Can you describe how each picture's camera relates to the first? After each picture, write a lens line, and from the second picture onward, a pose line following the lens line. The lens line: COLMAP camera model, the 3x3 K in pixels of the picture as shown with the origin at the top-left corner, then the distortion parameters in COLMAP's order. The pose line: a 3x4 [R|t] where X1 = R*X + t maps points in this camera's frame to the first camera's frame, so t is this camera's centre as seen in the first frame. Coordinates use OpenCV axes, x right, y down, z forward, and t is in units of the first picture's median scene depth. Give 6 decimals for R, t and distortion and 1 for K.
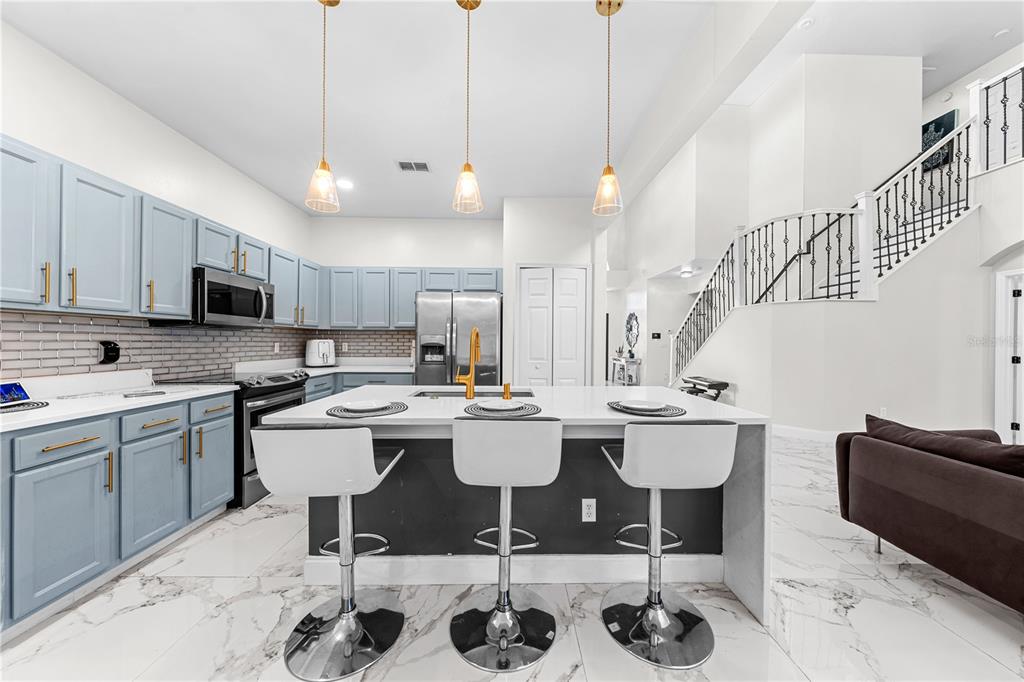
lens RADIAL K [[346.6, 0, 516.6], [0, 346.6, 341.4], [0, 0, 1]] dist [-0.004209, 0.000684]
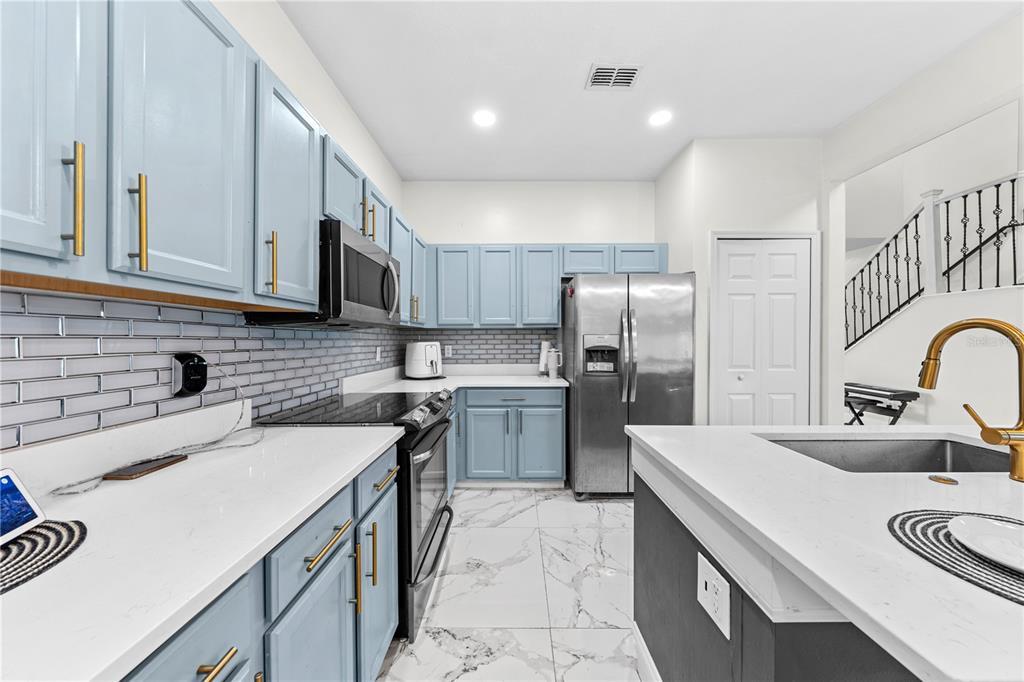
lens RADIAL K [[346.6, 0, 515.6], [0, 346.6, 340.6], [0, 0, 1]] dist [-0.004209, 0.000684]
pose [[0.999670, -0.008415, -0.024271, -0.456352], [0.008482, 0.999960, 0.002665, -0.010749], [0.024248, -0.002870, 0.999702, 0.330759]]
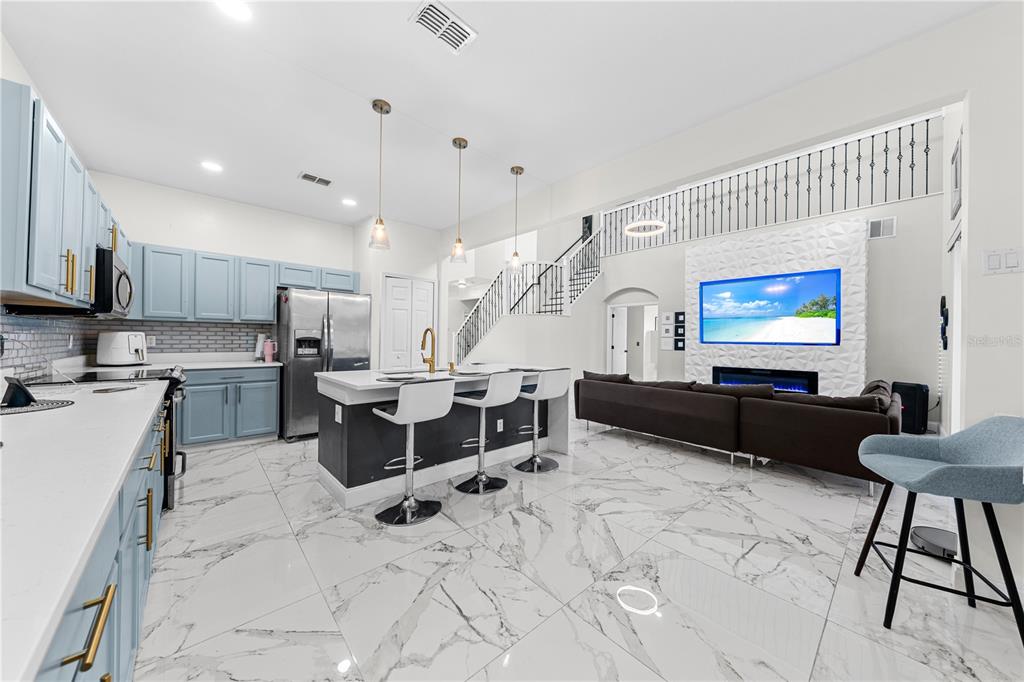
lens RADIAL K [[346.6, 0, 512.3], [0, 346.6, 340.0], [0, 0, 1]] dist [-0.004209, 0.000684]
pose [[0.753305, 0.002092, 0.657668, -0.539204], [-0.009084, 0.999933, 0.007224, 0.000013], [-0.657609, -0.011416, 0.753273, -0.259707]]
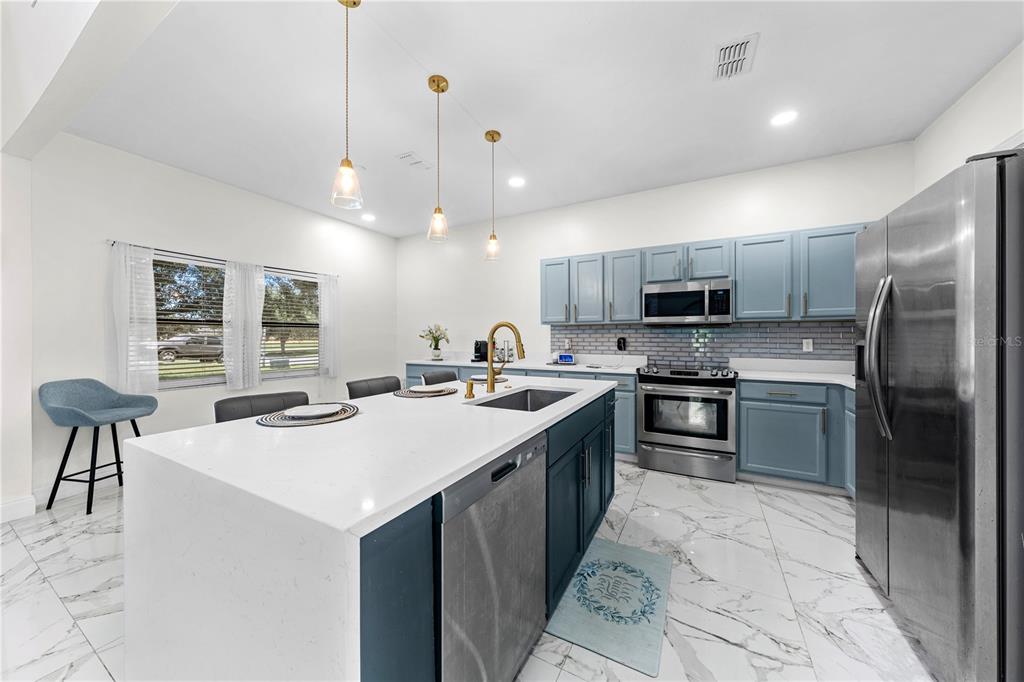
lens RADIAL K [[346.6, 0, 511.7], [0, 346.6, 337.3], [0, 0, 1]] dist [-0.004209, 0.000684]
pose [[-0.494387, -0.002928, -0.869237, 0.436244], [-0.000423, 0.999995, -0.003128, 0.002260], [0.869242, -0.001179, -0.494386, 0.934449]]
